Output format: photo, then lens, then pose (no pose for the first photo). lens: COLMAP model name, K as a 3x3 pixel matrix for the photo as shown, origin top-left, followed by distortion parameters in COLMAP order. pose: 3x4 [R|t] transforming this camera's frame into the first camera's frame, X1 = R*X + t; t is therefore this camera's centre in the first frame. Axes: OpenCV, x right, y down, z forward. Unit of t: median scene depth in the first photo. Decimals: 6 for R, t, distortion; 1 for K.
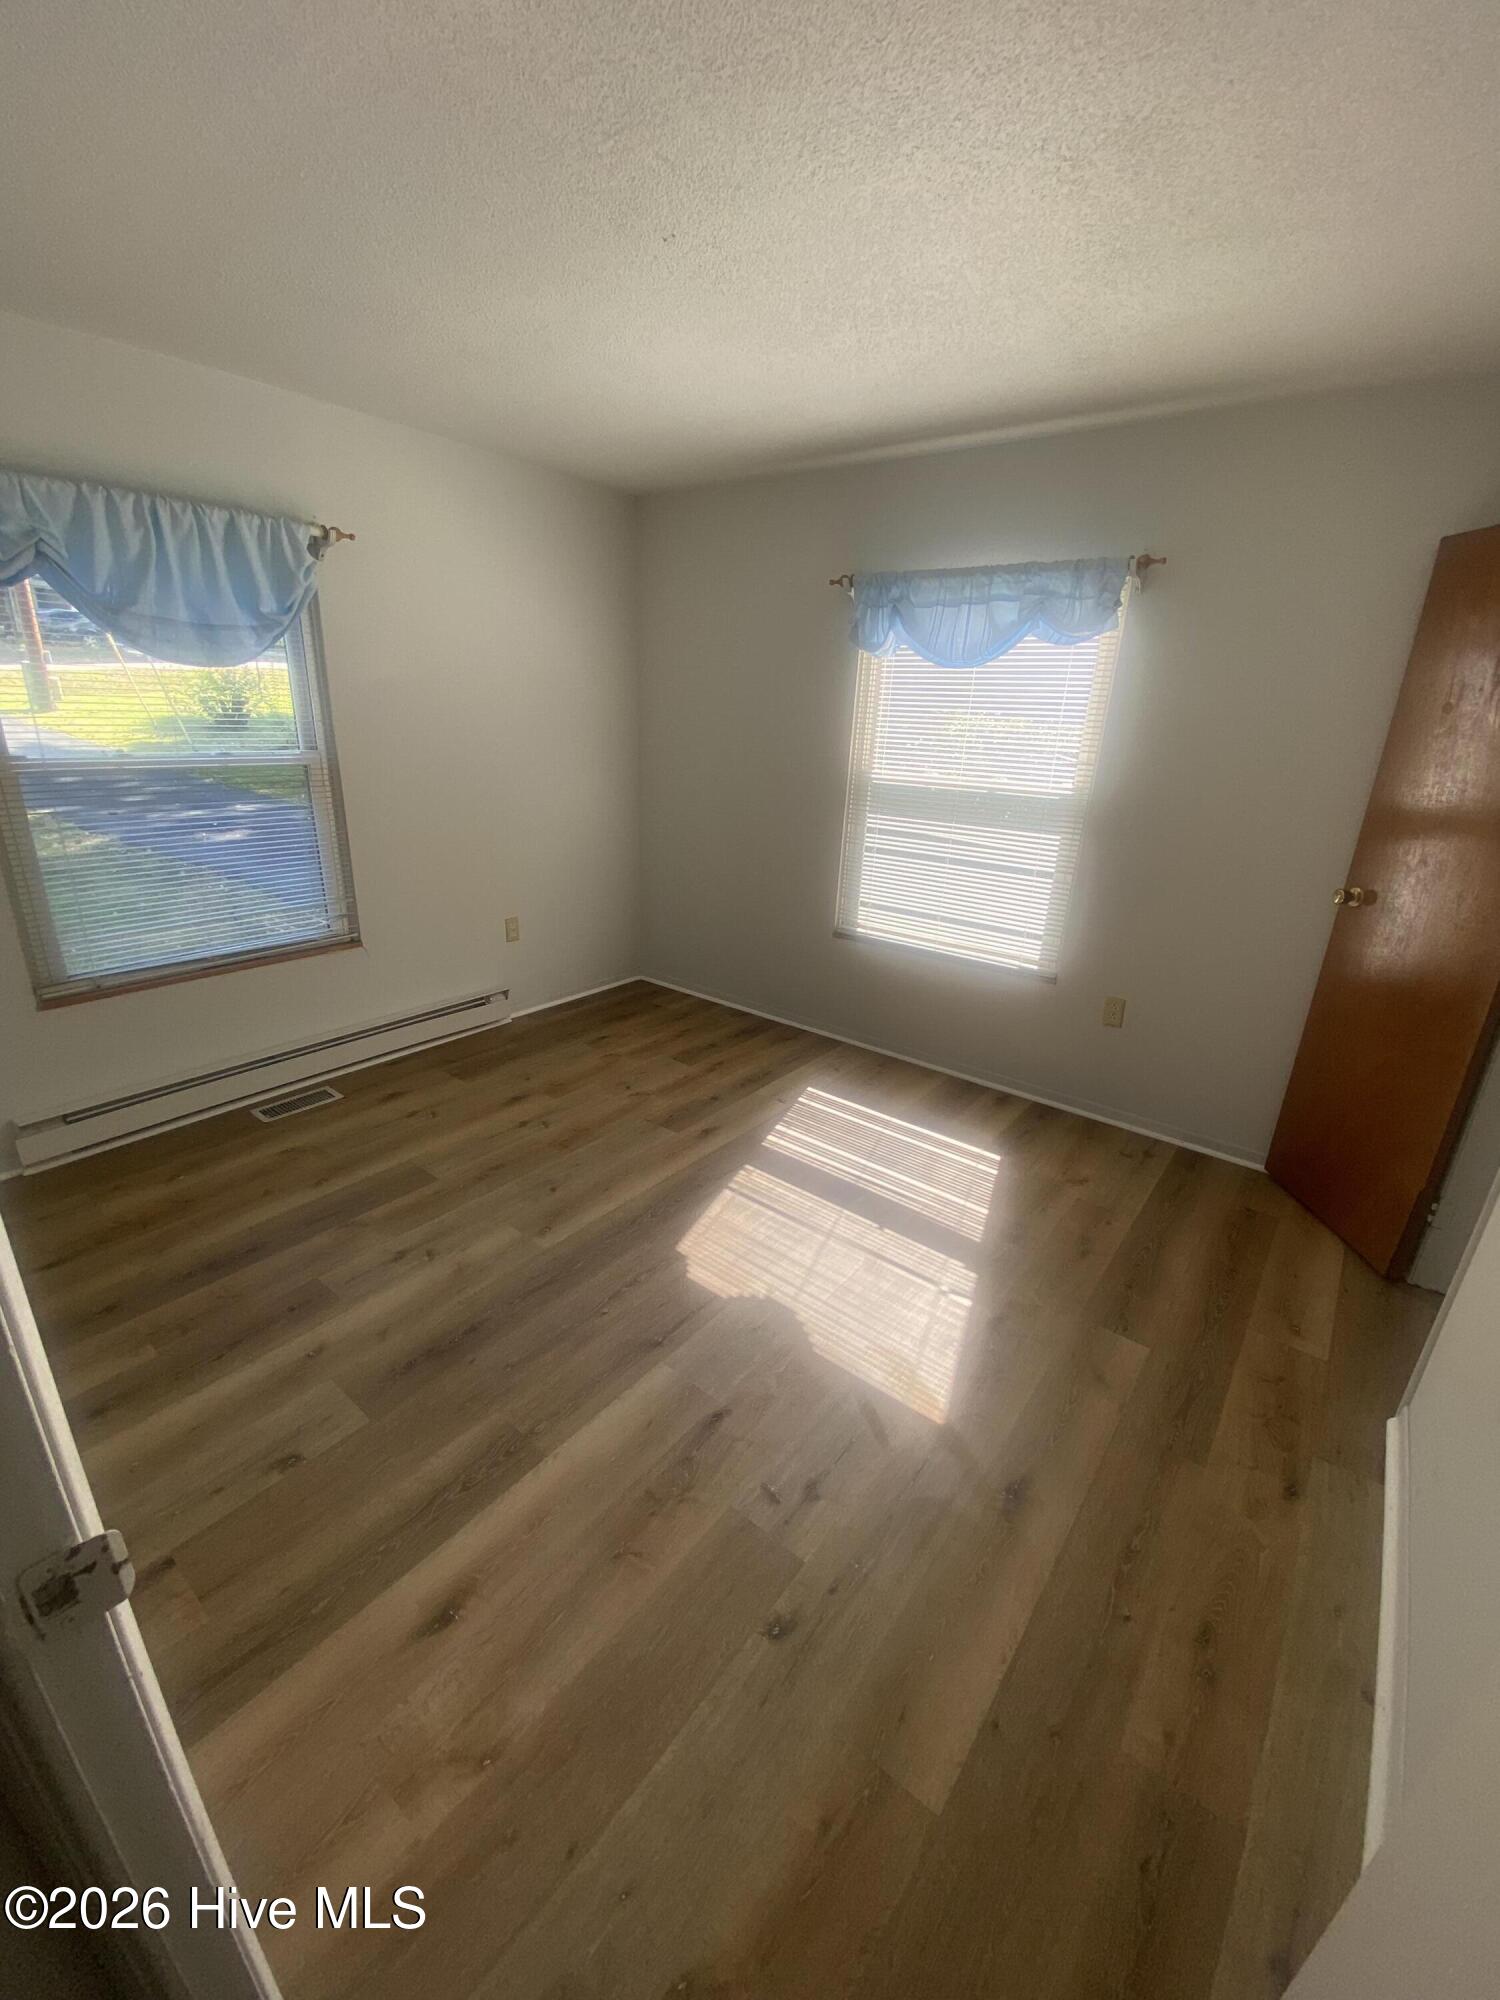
lens RADIAL K [[800.6, 0, 783.4], [0, 800.6, 1015.8], [0, 0, 1]] dist [0.011136, -0.000297]
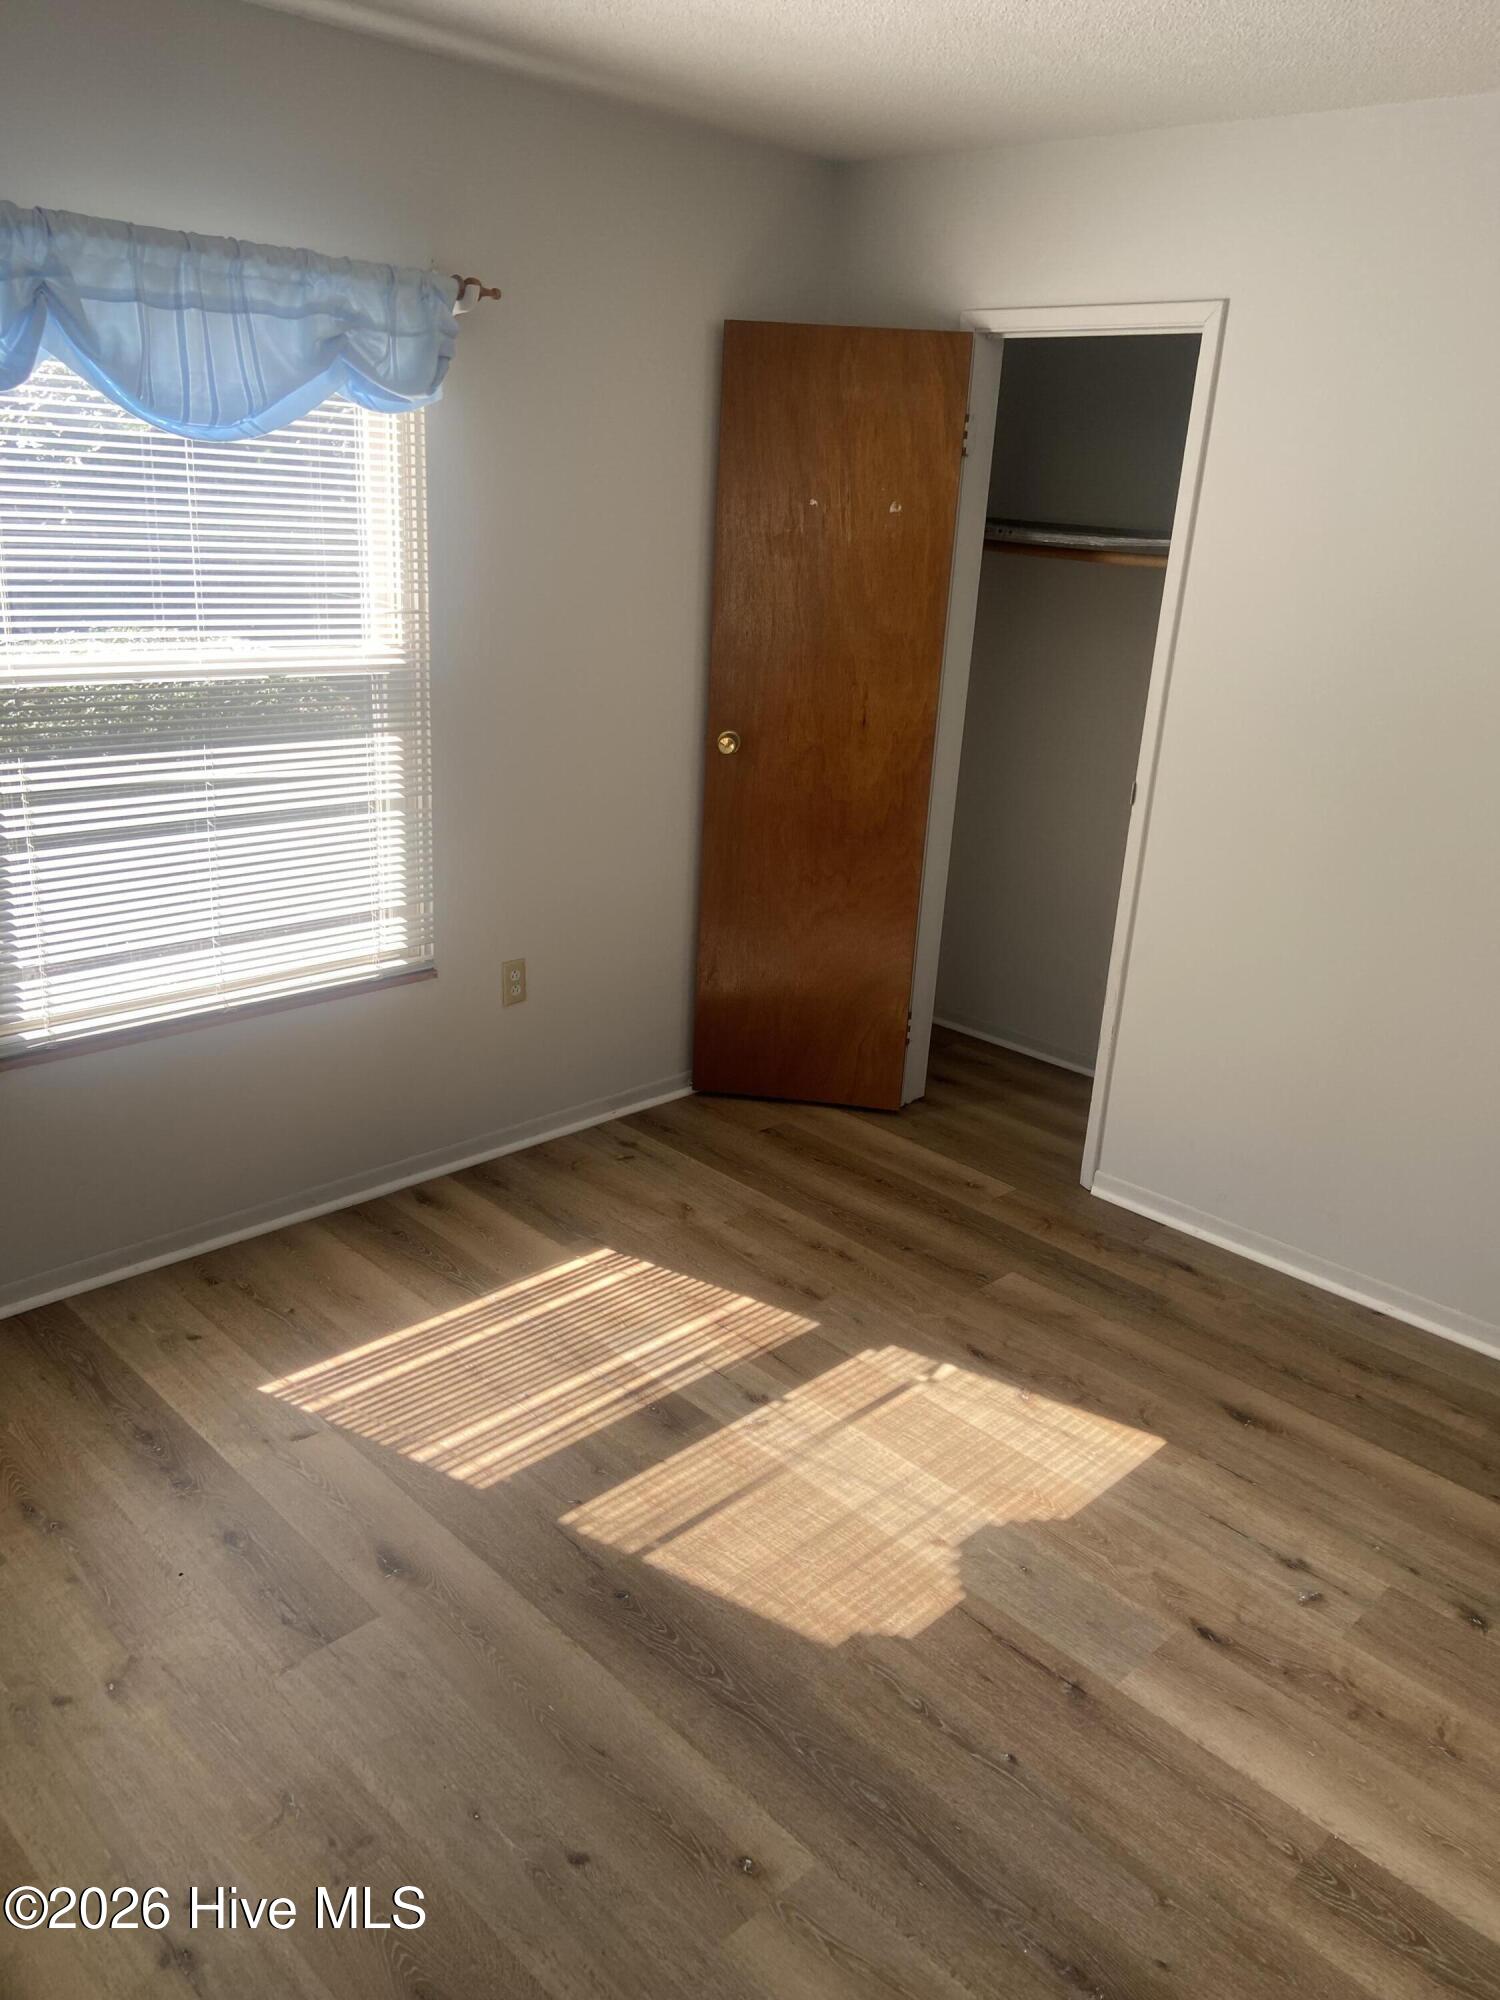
lens RADIAL K [[1510.6, 0, 762.5], [0, 1510.6, 980.5], [0, 0, 1]] dist [0.067366, -0.046410]
pose [[0.144209, -0.351355, 0.925069, -0.767284], [0.293276, 0.908016, 0.299159, -0.348352], [-0.945089, 0.228160, 0.233988, 0.601466]]
